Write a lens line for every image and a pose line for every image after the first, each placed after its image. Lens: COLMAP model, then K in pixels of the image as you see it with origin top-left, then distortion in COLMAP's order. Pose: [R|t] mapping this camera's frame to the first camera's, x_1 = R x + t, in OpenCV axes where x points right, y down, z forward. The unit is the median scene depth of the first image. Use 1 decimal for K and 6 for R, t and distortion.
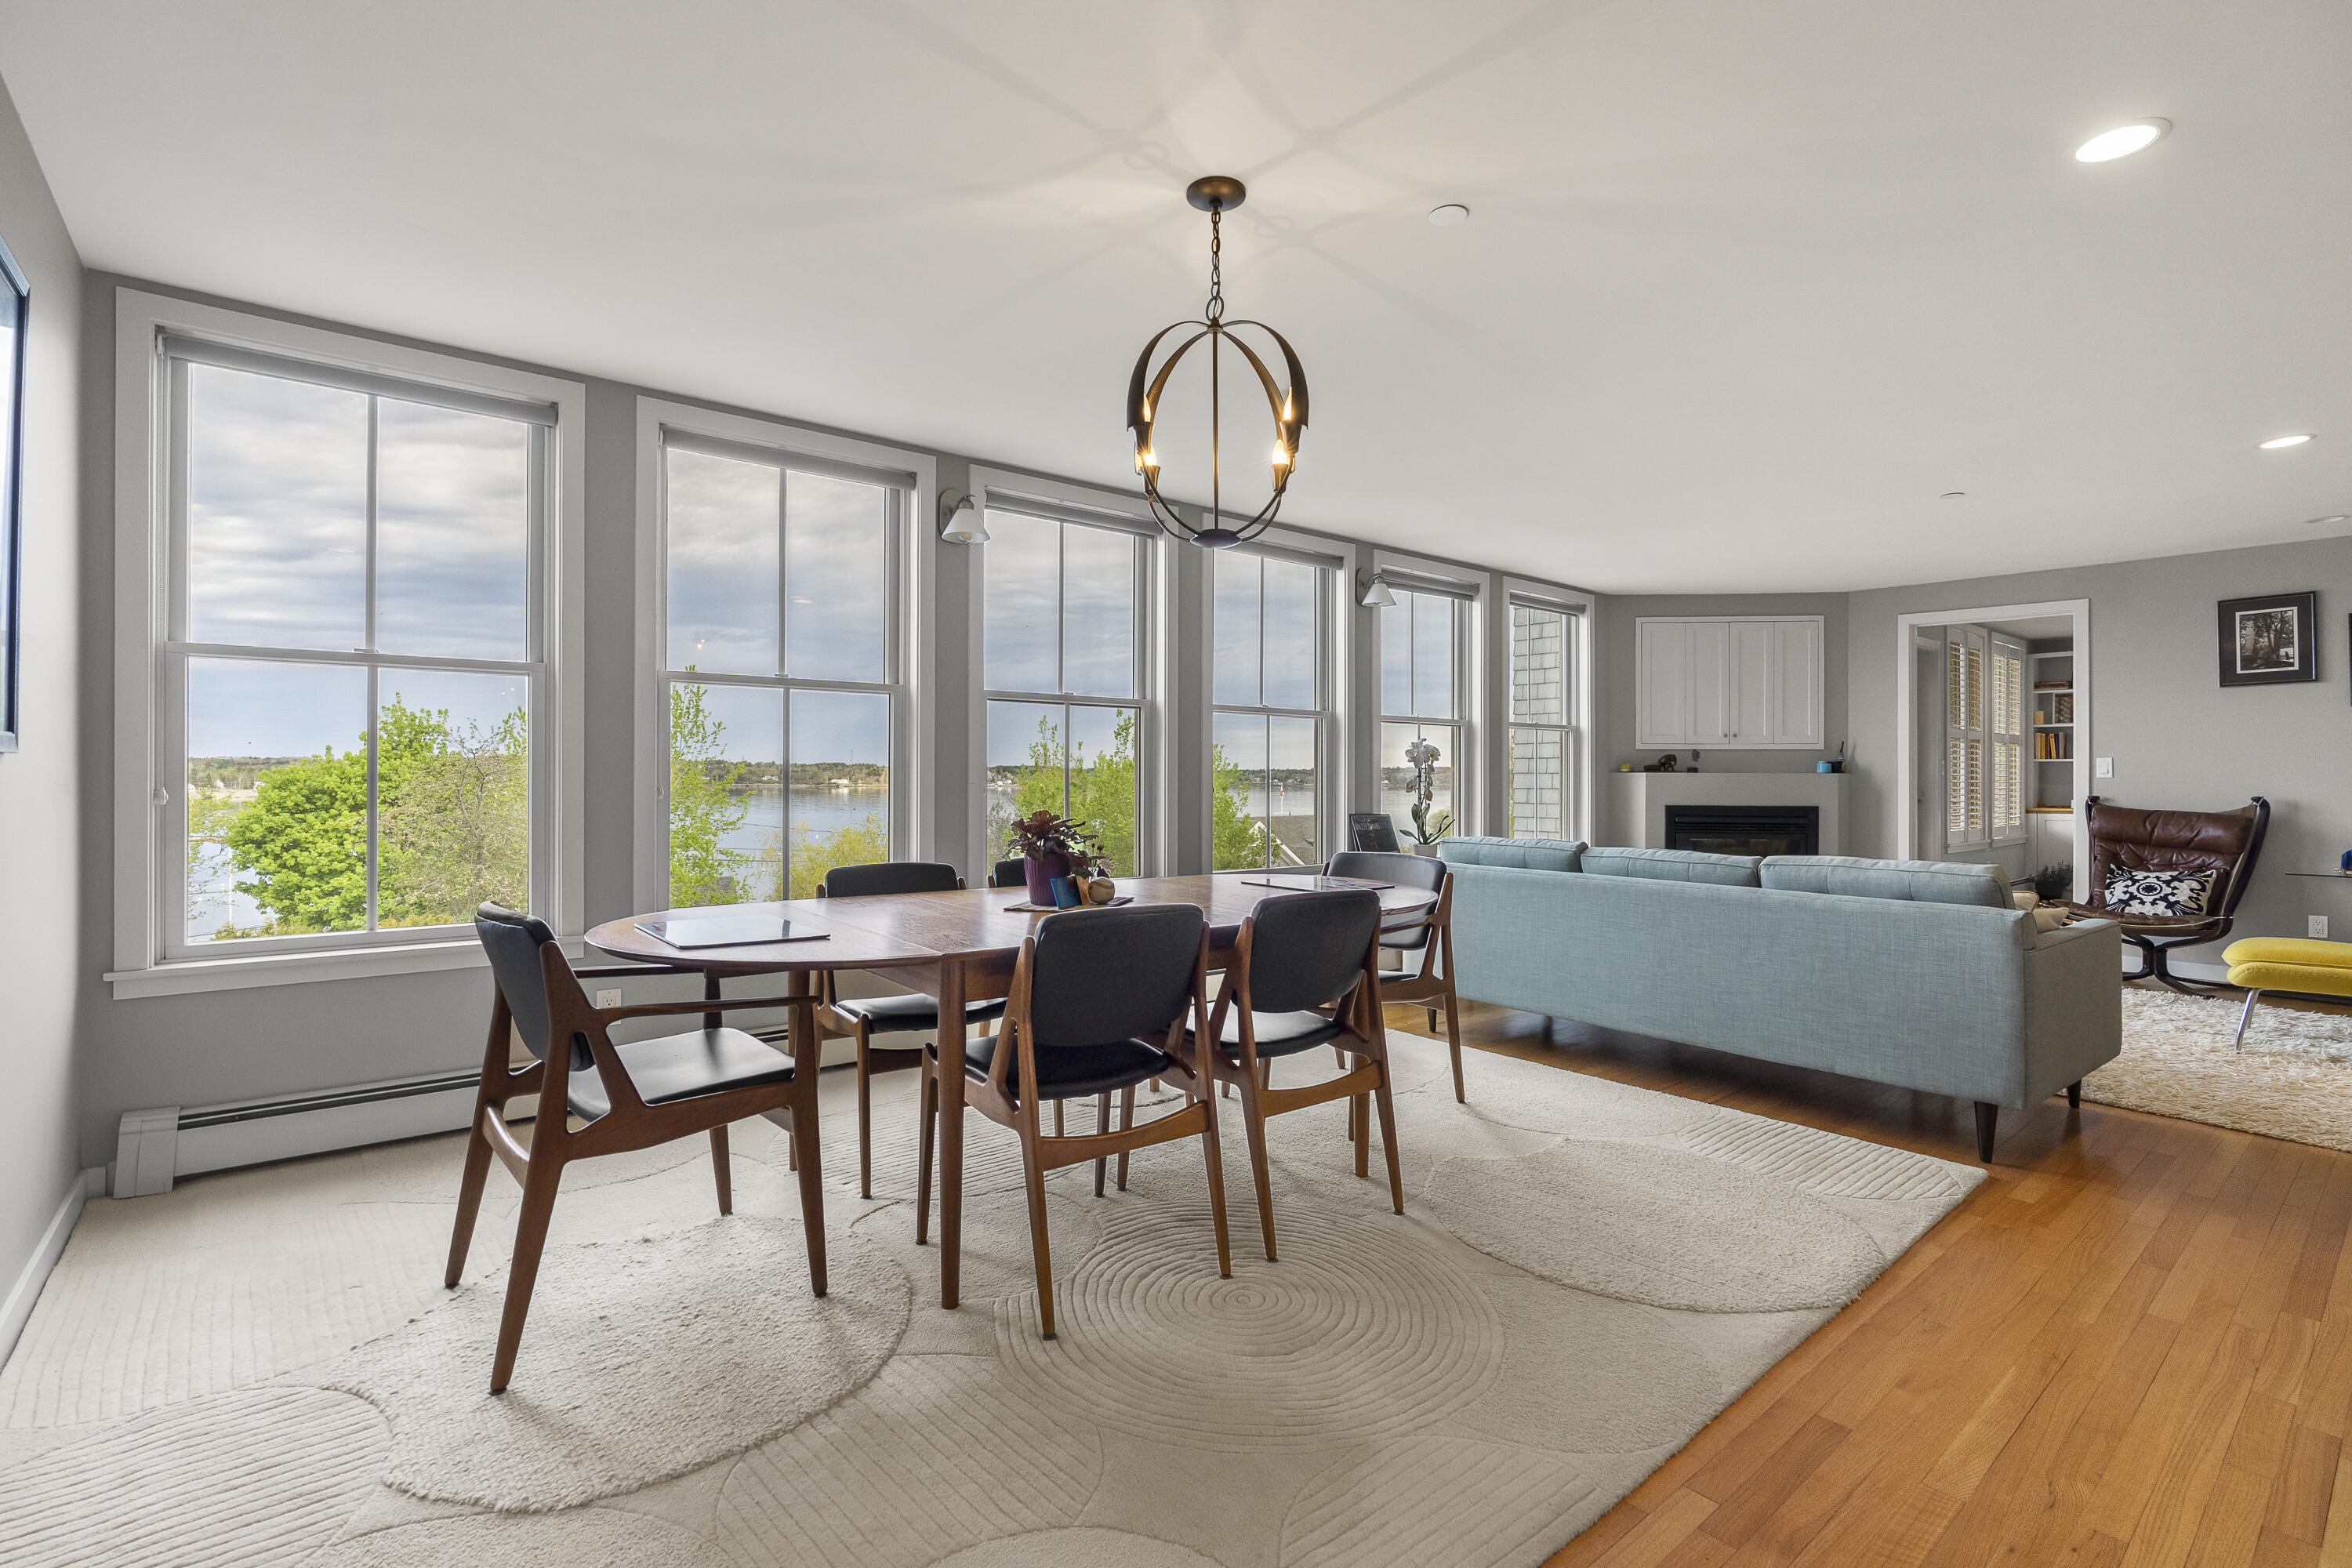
lens RADIAL K [[1078.5, 0, 1179.7], [0, 1078.5, 777.3], [0, 0, 1]] dist [-0.005650, 0.001720]
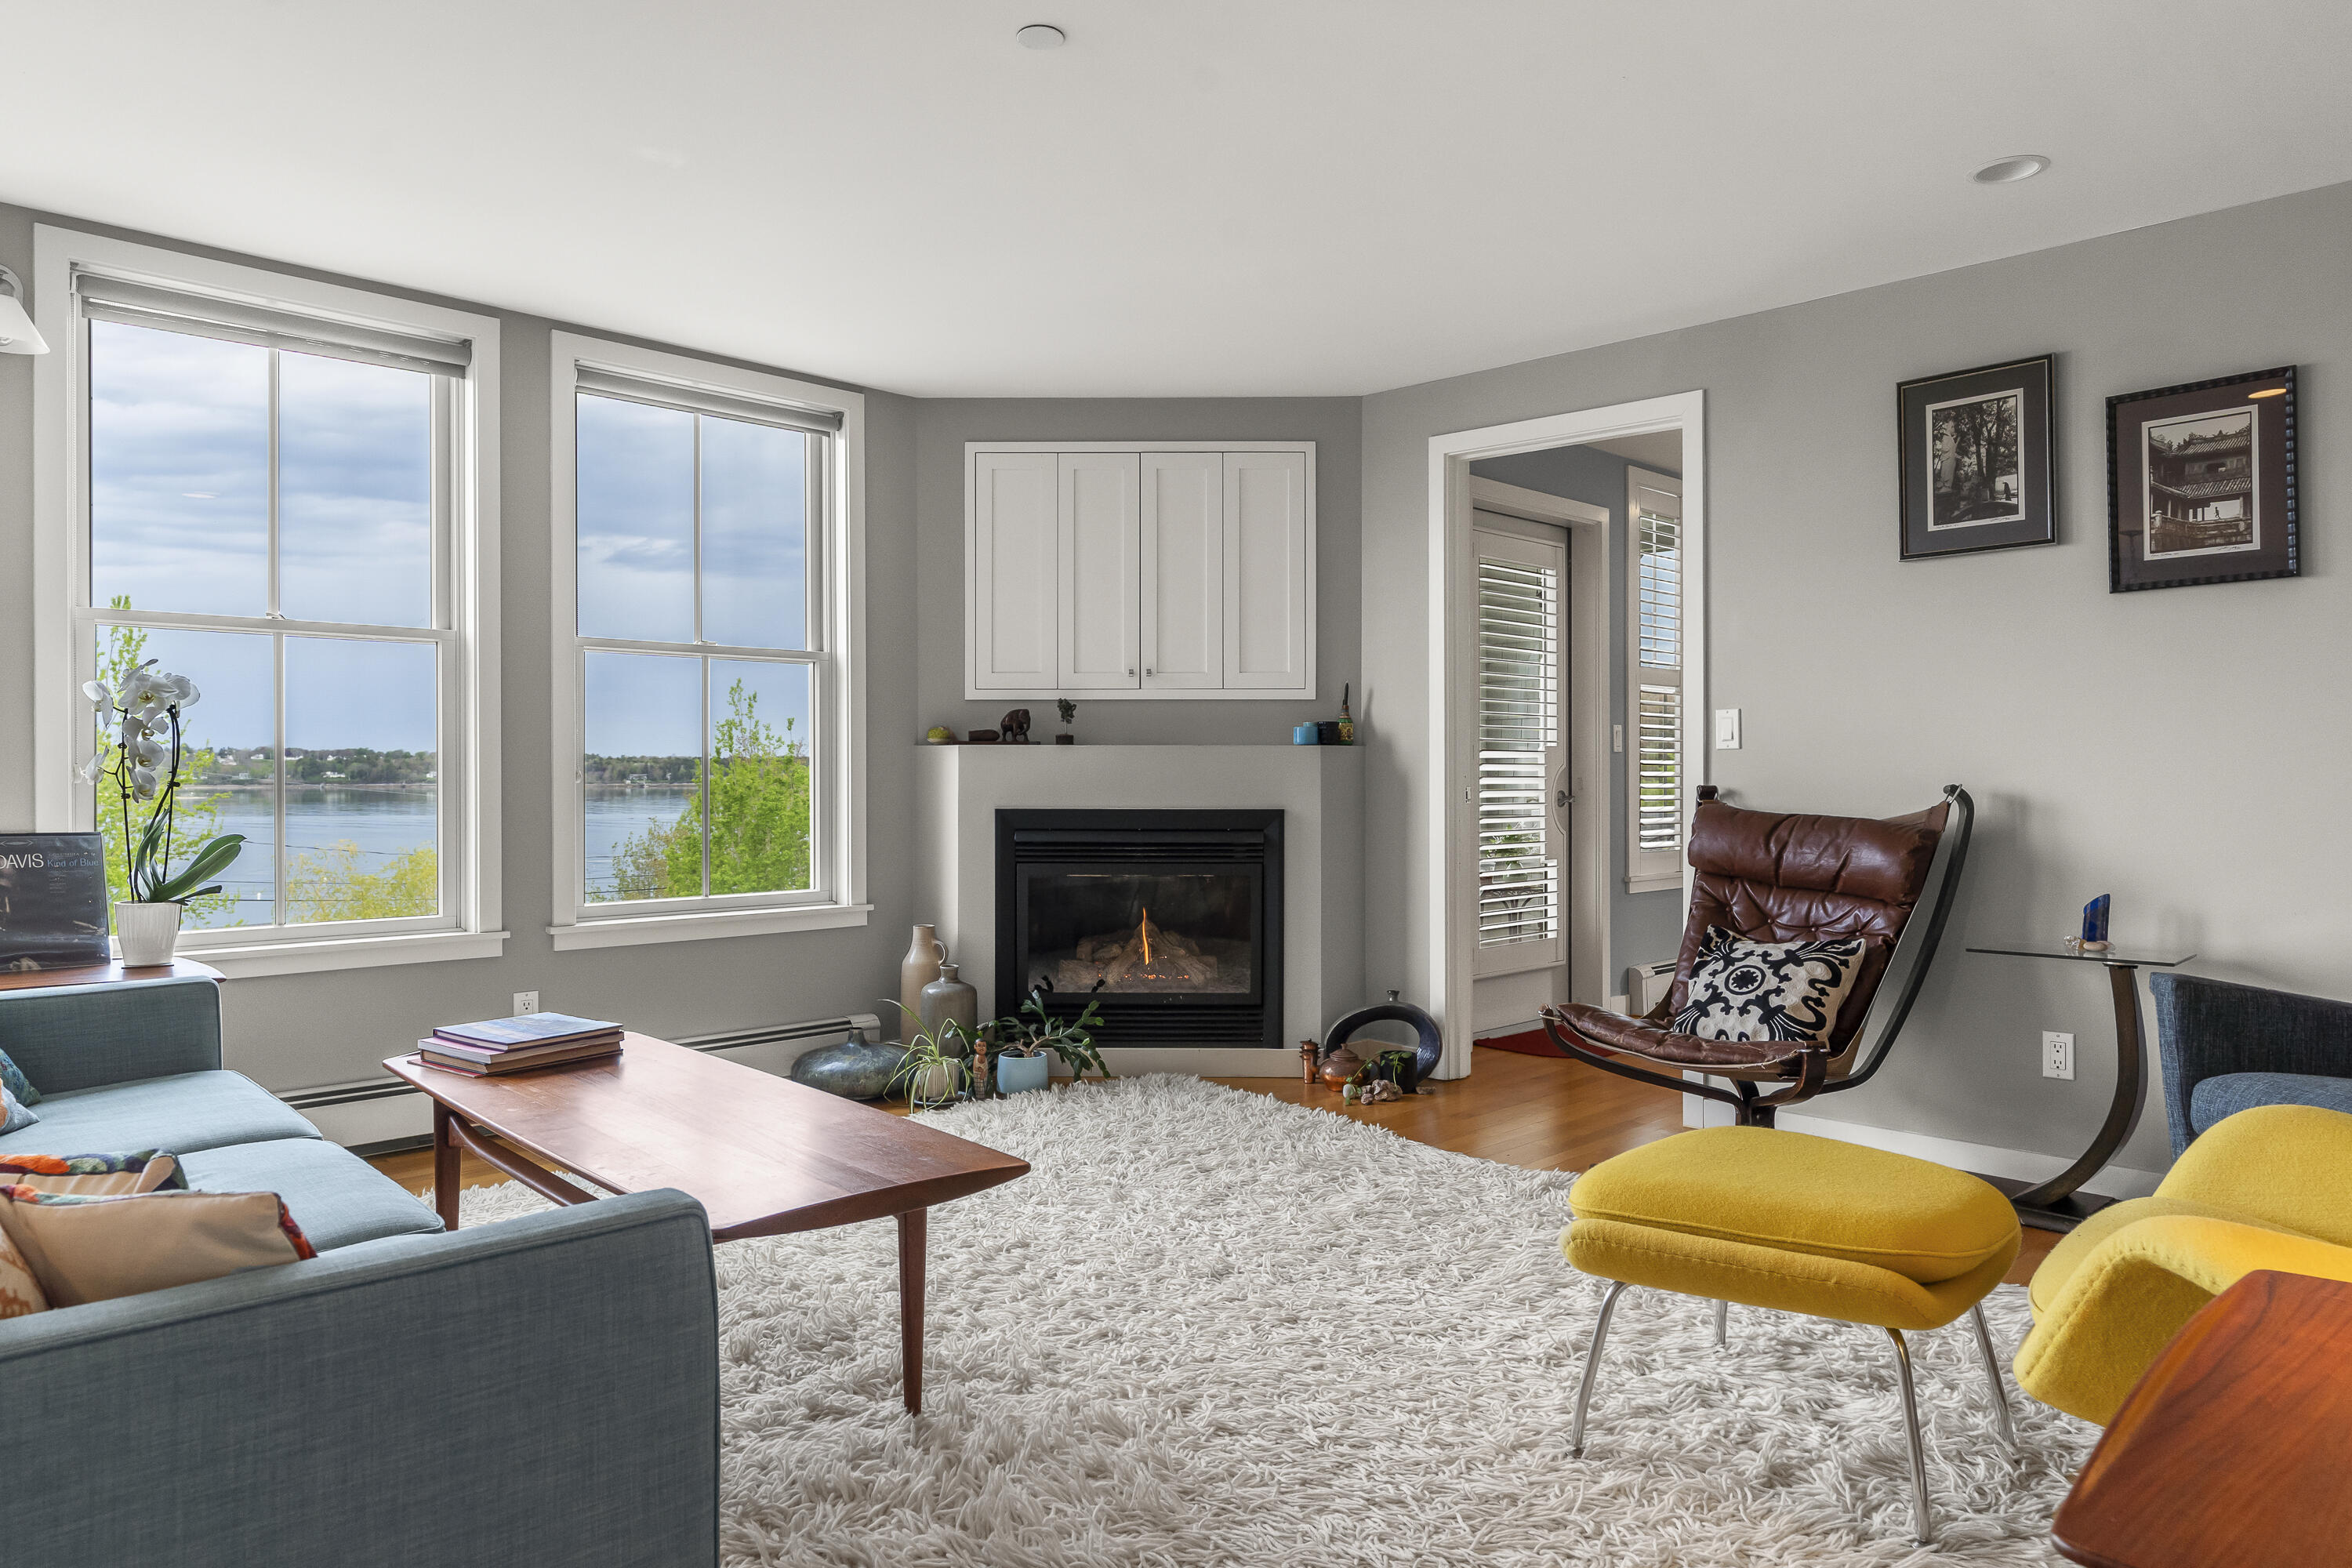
lens RADIAL K [[1502.3, 0, 1185.2], [0, 1502.3, 782.0], [0, 0, 1]] dist [-0.006562, 0.001840]
pose [[0.995748, -0.003725, 0.092043, 0.575757], [0.003157, 0.999975, 0.006316, 0.010882], [-0.092064, -0.005999, 0.995735, 0.349149]]
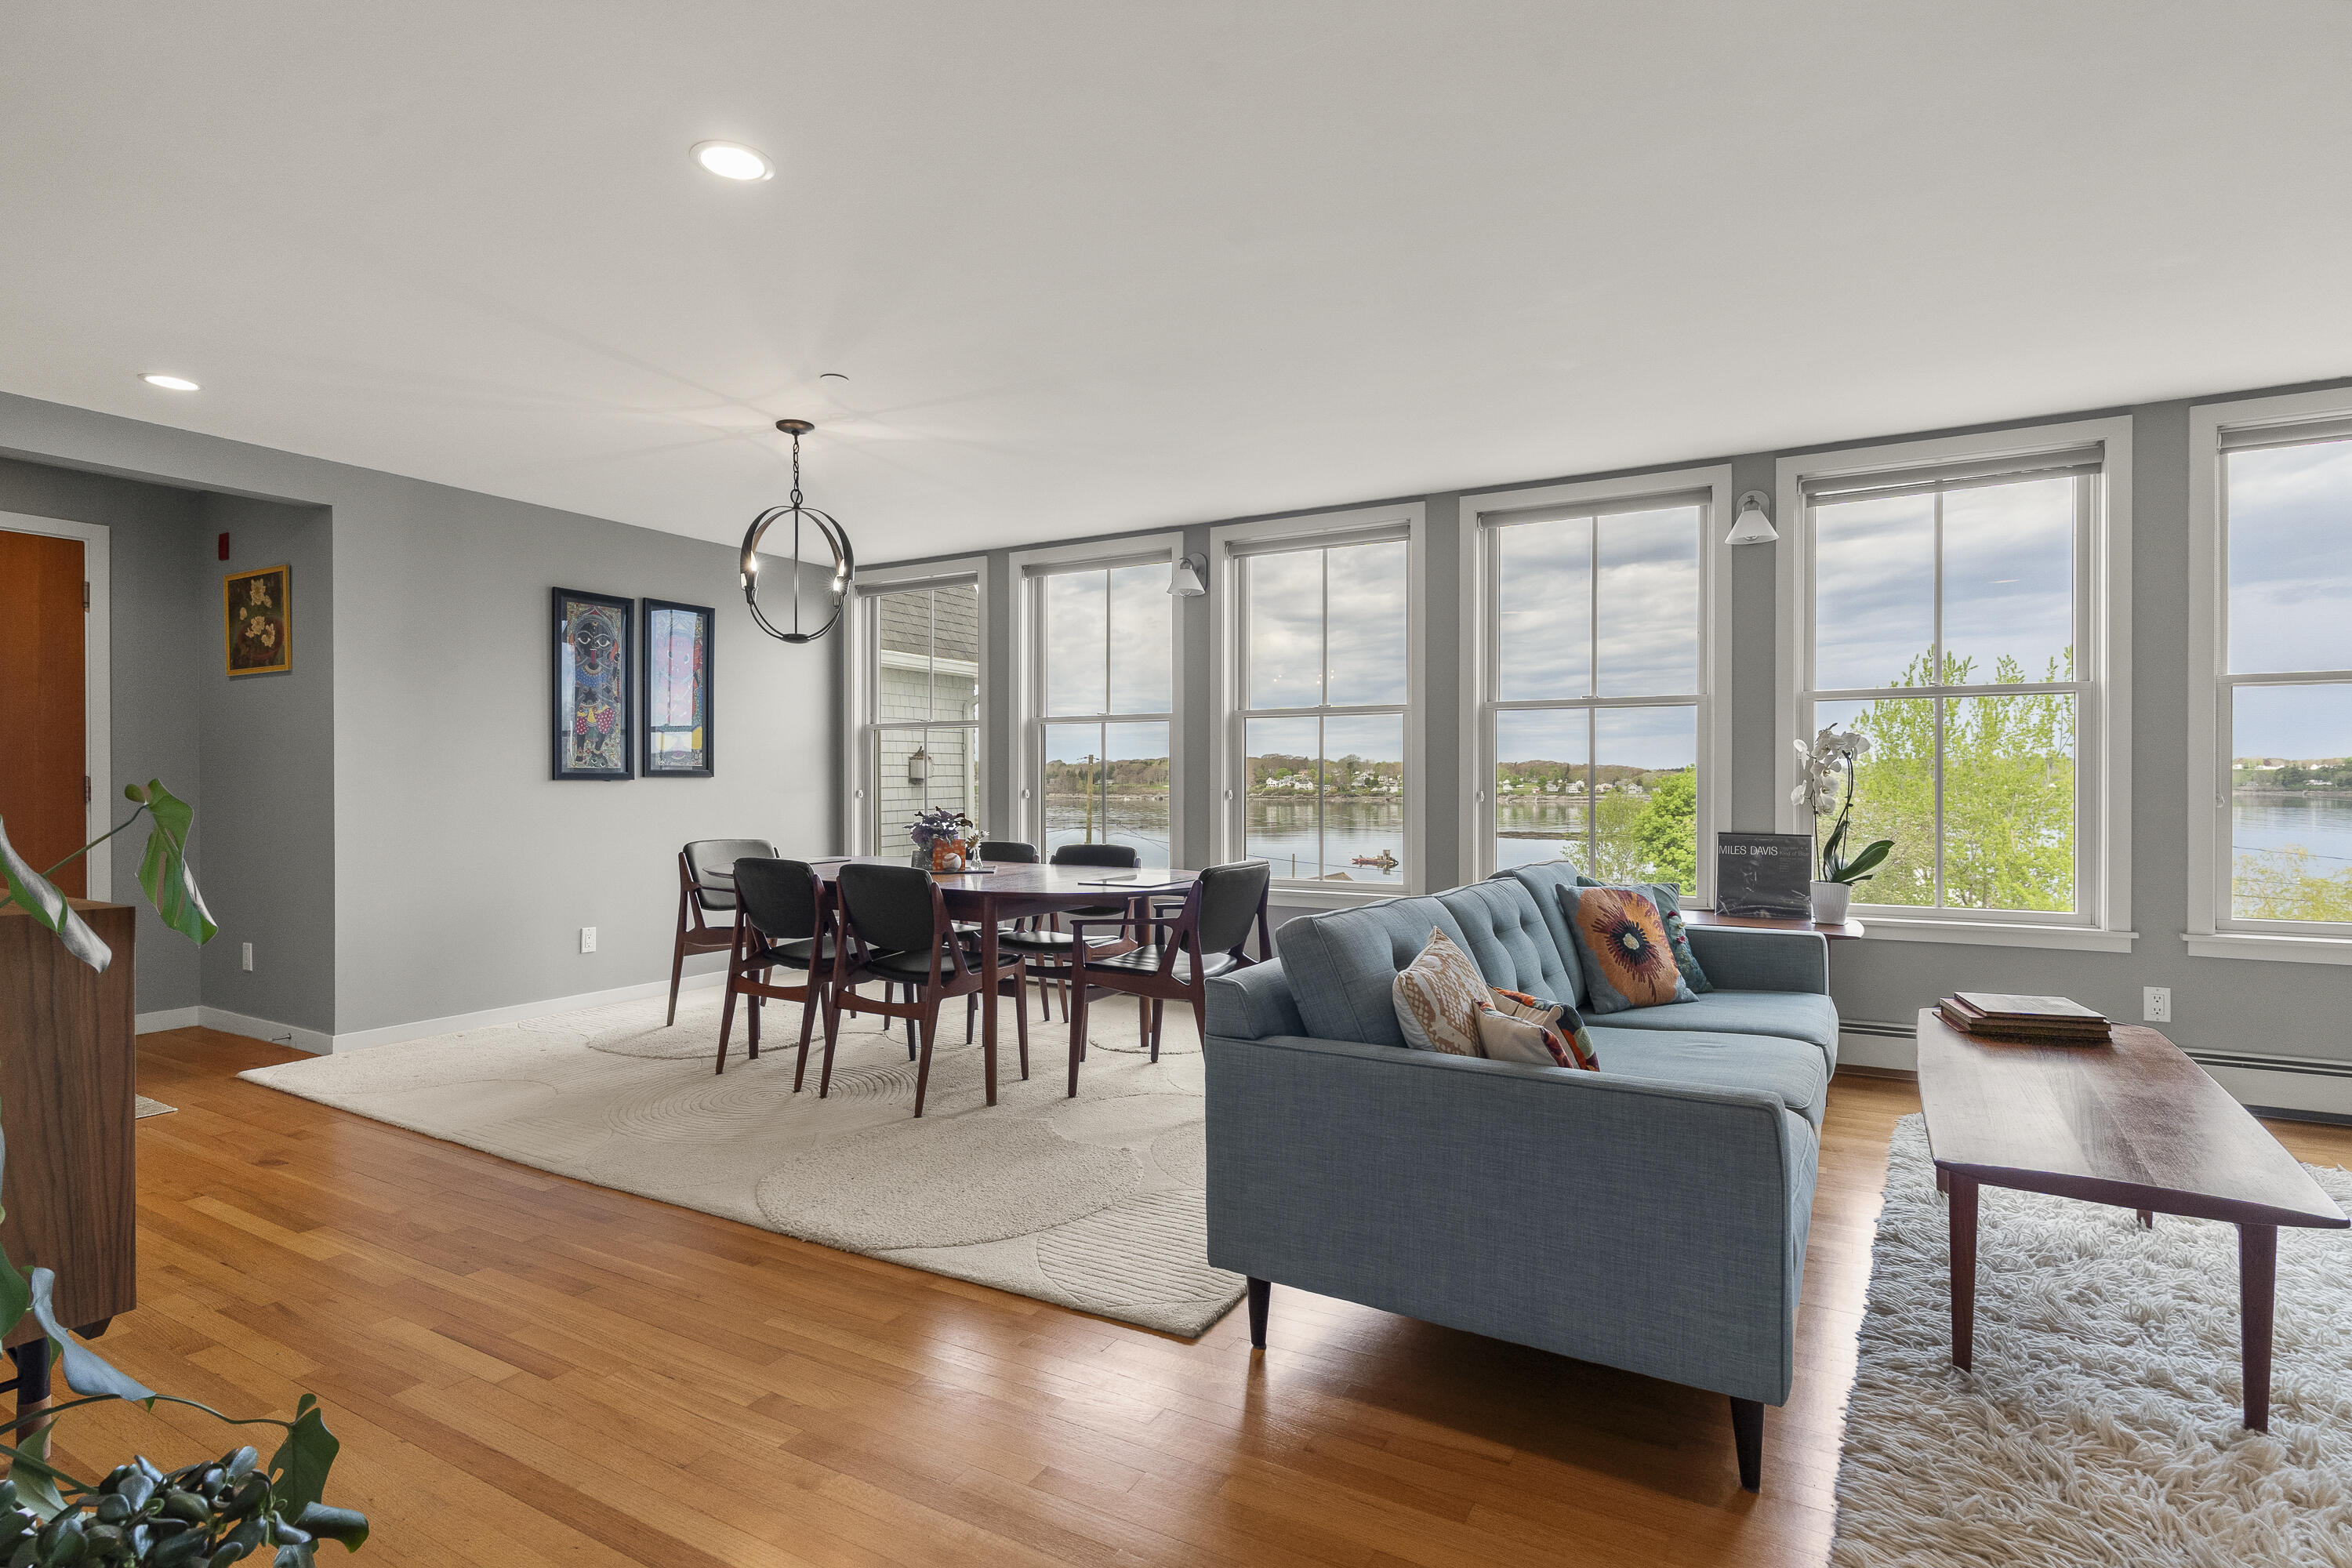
lens RADIAL K [[1139.1, 0, 1180.1], [0, 1139.1, 787.7], [0, 0, 1]] dist [-0.005136, 0.001873]
pose [[0.359192, 0.000083, -0.933264, 0.723389], [0.002924, 0.999995, 0.001214, 0.001725], [0.933259, -0.003165, 0.359189, 0.360056]]
